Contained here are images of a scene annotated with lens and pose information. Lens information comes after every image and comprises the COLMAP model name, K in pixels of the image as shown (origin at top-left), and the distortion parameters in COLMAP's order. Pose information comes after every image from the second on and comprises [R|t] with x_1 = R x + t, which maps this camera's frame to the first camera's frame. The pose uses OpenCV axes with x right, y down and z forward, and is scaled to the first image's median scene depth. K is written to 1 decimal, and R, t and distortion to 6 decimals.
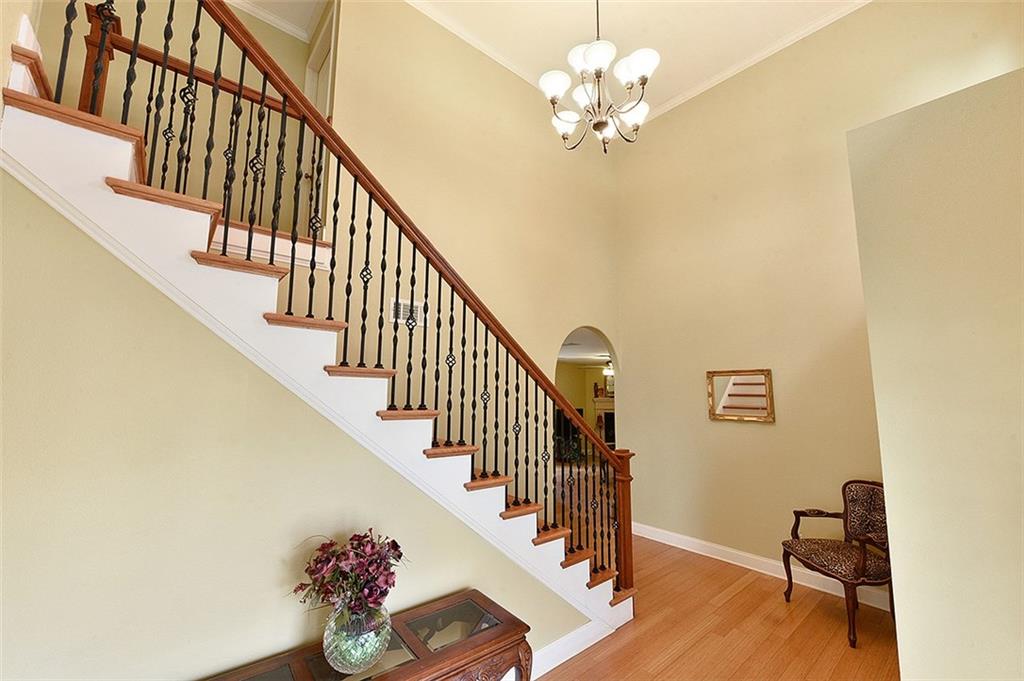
lens RADIAL K [[412.4, 0, 511.9], [0, 412.4, 341.6], [0, 0, 1]] dist [0.000083, 0.000000]
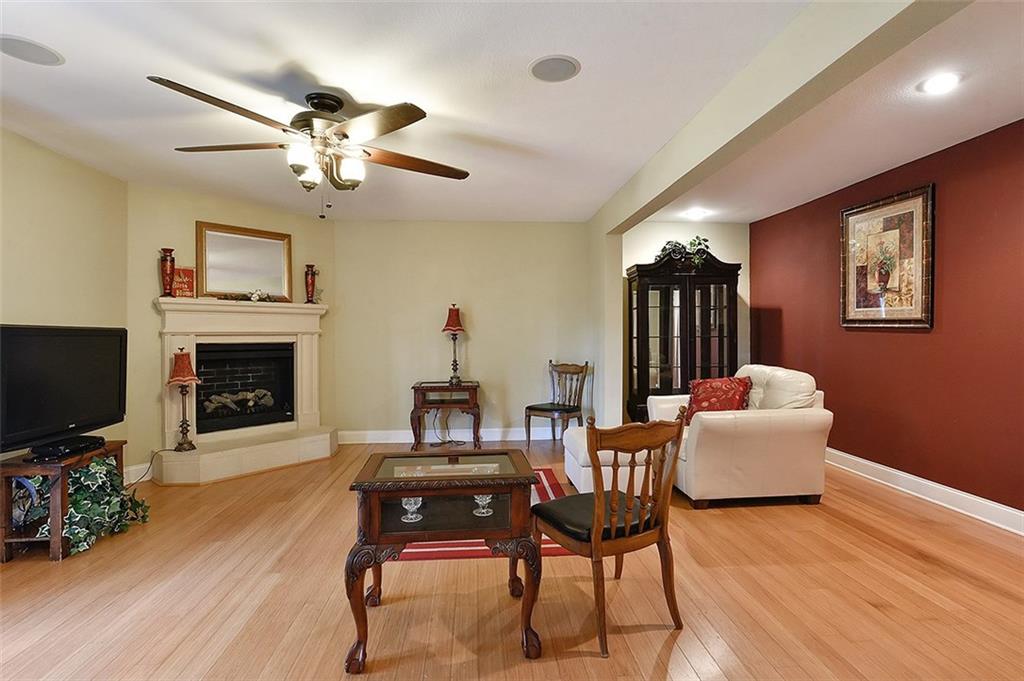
lens RADIAL K [[505.5, 0, 513.3], [0, 505.5, 338.5], [0, 0, 1]] dist [0.001349, 0.000076]
pose [[0.583083, -0.022412, 0.812103, 0.046888], [-0.096298, 0.990665, 0.096481, 0.105271], [-0.806685, -0.134461, 0.575482, 0.569215]]
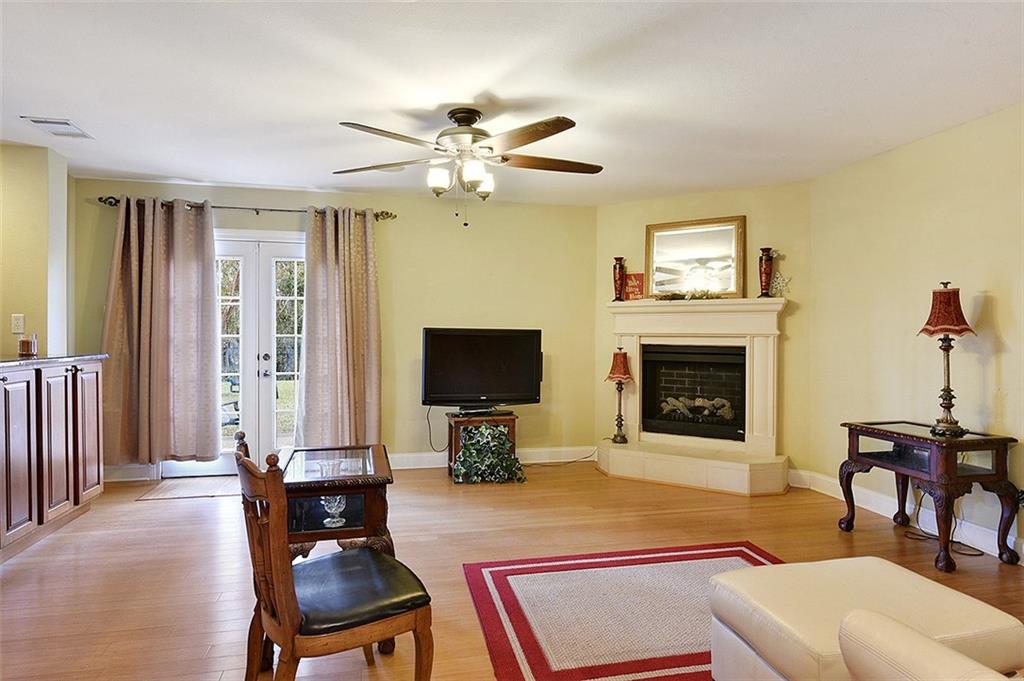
lens RADIAL K [[591.0, 0, 511.6], [0, 591.0, 335.7], [0, 0, 1]] dist [-0.003721, -0.000046]
pose [[0.879869, -0.003649, -0.475202, 0.356532], [0.065436, 0.991375, 0.113548, 0.103085], [0.470690, -0.131003, 0.872519, 0.529127]]
